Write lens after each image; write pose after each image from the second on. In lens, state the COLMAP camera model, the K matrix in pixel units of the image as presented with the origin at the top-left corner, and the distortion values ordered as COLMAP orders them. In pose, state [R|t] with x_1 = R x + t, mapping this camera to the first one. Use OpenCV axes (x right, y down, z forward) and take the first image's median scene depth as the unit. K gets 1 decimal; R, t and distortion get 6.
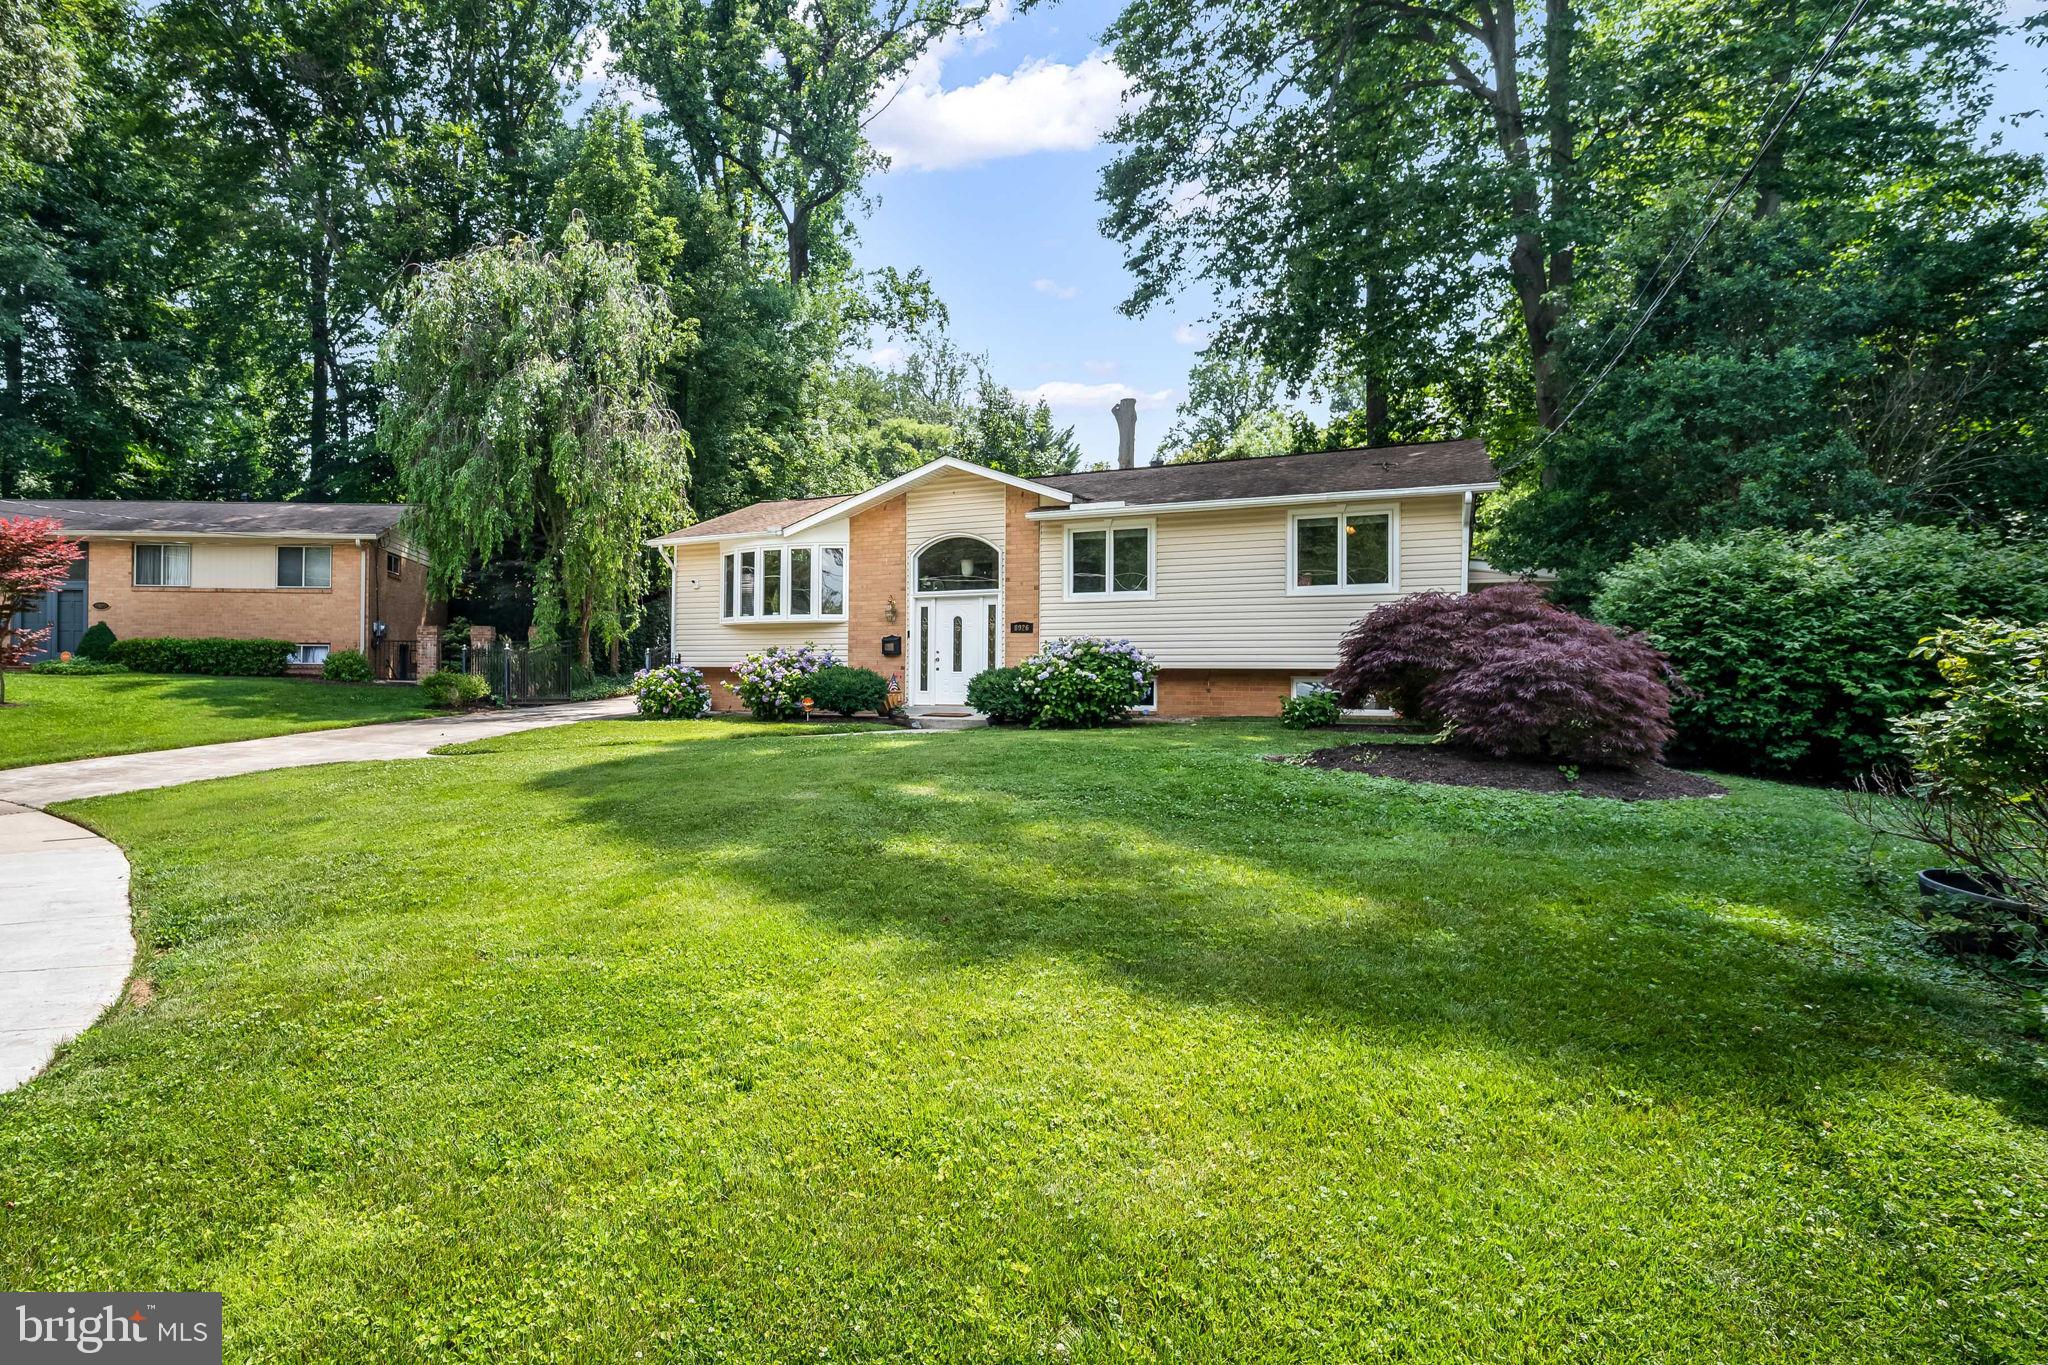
lens RADIAL K [[920.4, 0, 1024.0], [0, 920.4, 682.5], [0, 0, 1]] dist [-0.046633, 0.014870]
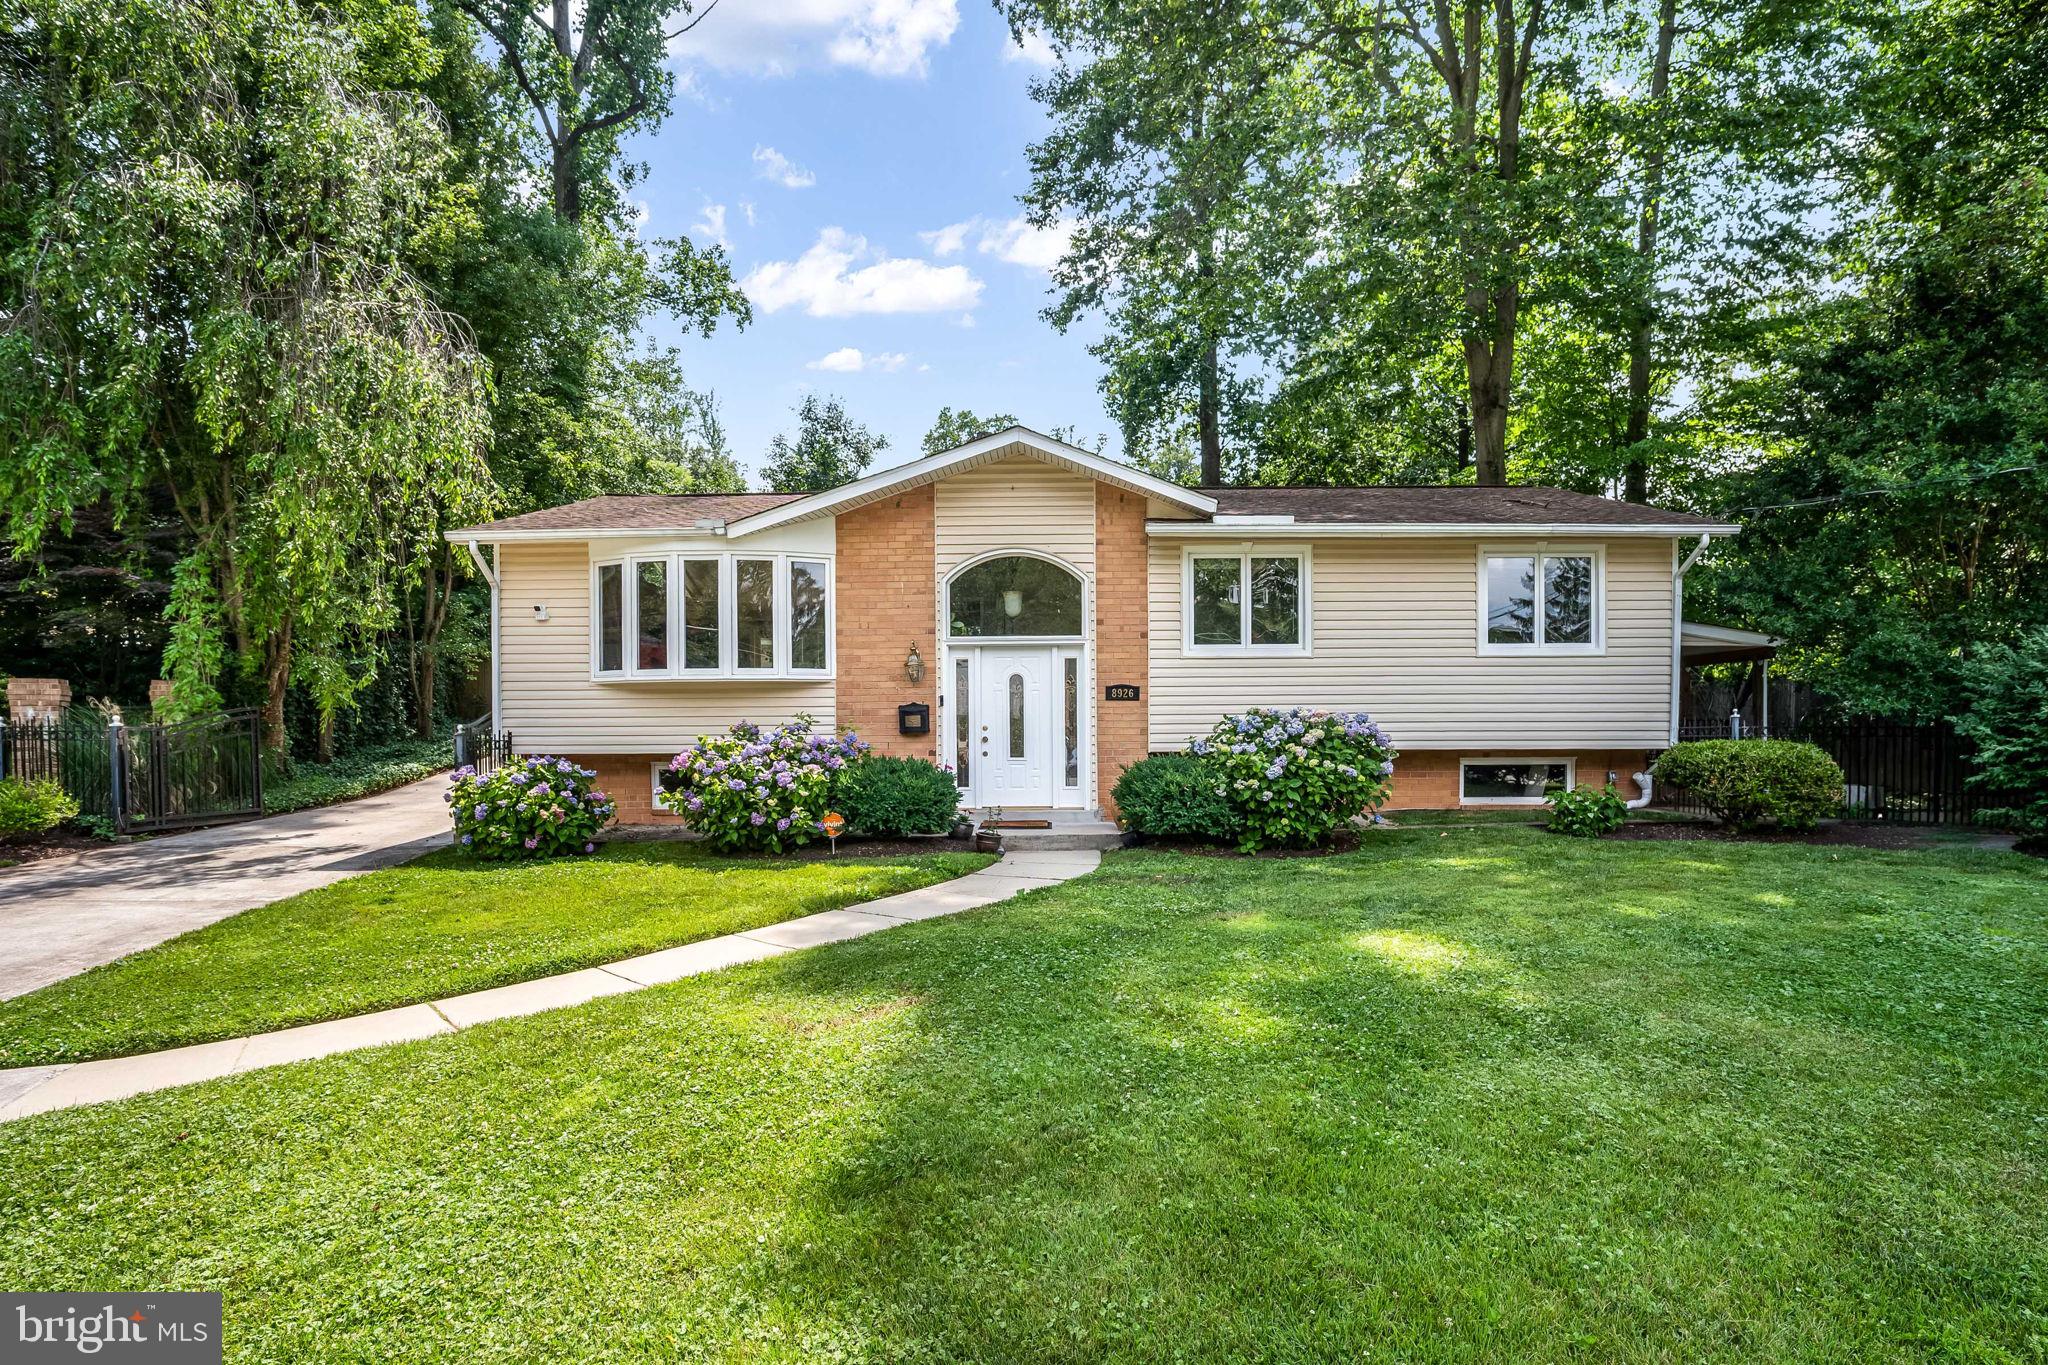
lens RADIAL K [[821.4, 0, 1024.5], [0, 821.4, 747.6], [0, 0, 1]] dist [-0.019756, 0.000237]
pose [[0.930911, -0.017171, 0.364843, -0.283138], [0.010774, 0.999751, 0.019562, -0.030275], [-0.365088, -0.014280, 0.930863, 0.436297]]
